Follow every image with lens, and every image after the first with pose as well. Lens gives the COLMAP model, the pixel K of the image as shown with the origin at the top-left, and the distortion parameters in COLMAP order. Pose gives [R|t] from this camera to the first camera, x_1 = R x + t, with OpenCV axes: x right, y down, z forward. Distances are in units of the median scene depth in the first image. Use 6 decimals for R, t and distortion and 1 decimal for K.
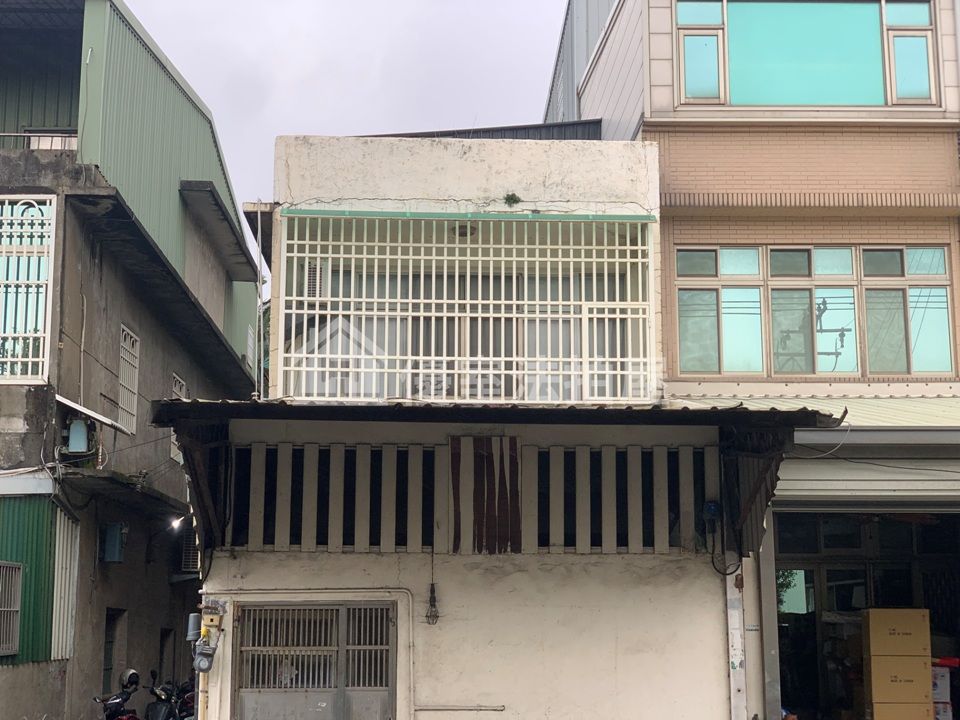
lens RADIAL K [[1434.5, 0, 474.3], [0, 1434.5, 362.1], [0, 0, 1]] dist [0.054491, 0.035904]
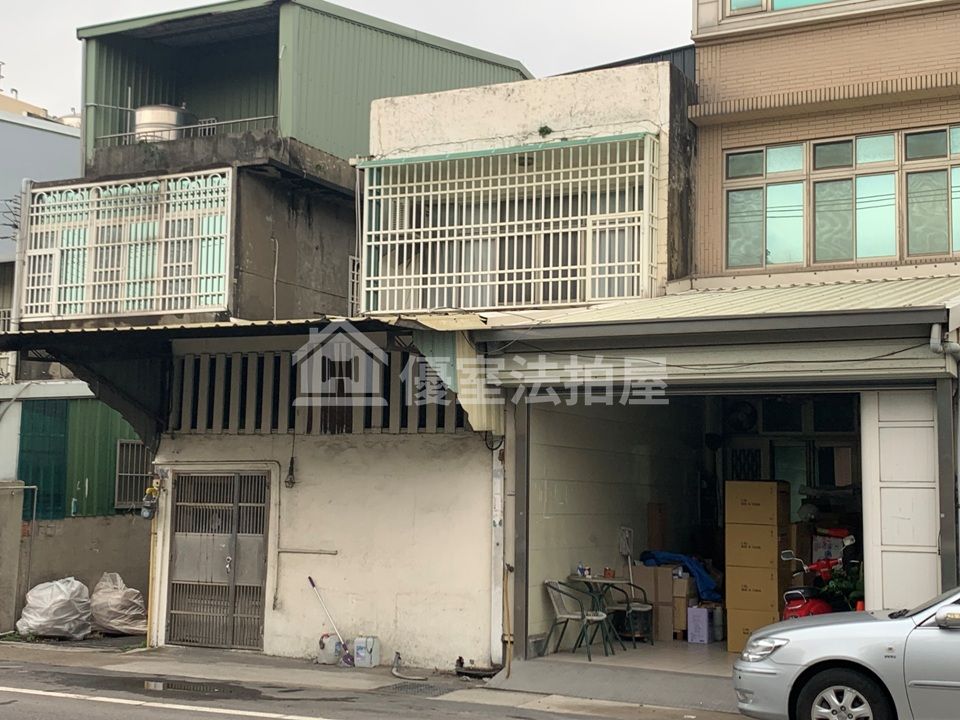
lens RADIAL K [[1332.0, 0, 483.5], [0, 1332.0, 345.1], [0, 0, 1]] dist [0.213543, -0.723083]
pose [[0.875008, -0.037283, -0.482671, 0.501238], [0.068916, 0.996469, 0.047965, 0.003974], [0.479179, -0.075233, 0.874487, 0.015907]]
